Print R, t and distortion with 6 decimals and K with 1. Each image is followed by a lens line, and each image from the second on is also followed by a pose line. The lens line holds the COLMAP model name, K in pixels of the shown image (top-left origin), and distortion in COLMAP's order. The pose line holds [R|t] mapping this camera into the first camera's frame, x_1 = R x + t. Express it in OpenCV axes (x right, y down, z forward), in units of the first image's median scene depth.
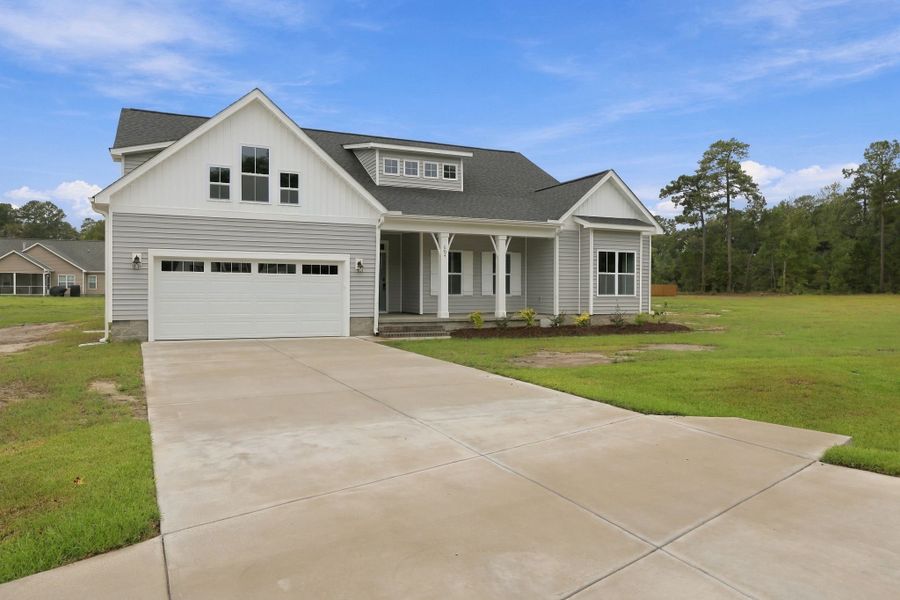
lens RADIAL K [[616.1, 0, 453.3], [0, 616.1, 294.0], [0, 0, 1]] dist [0.017953, 0.003243]
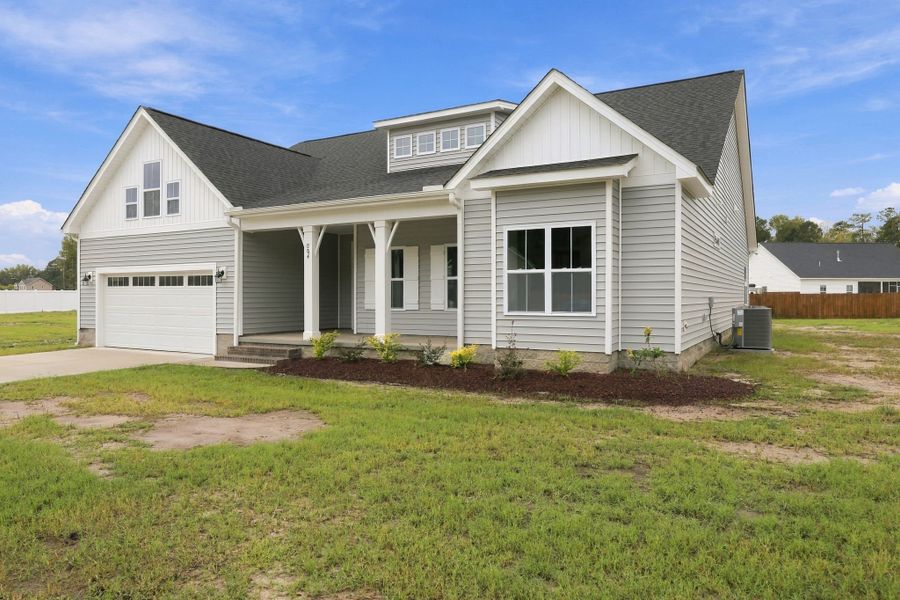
lens RADIAL K [[616.1, 0, 457.6], [0, 616.1, 295.9], [0, 0, 1]] dist [0.017953, 0.003243]
pose [[0.592556, -0.006333, -0.805505, 0.631387], [-0.000690, 0.999965, -0.008369, -0.007760], [0.805529, 0.005515, 0.592531, 0.637449]]
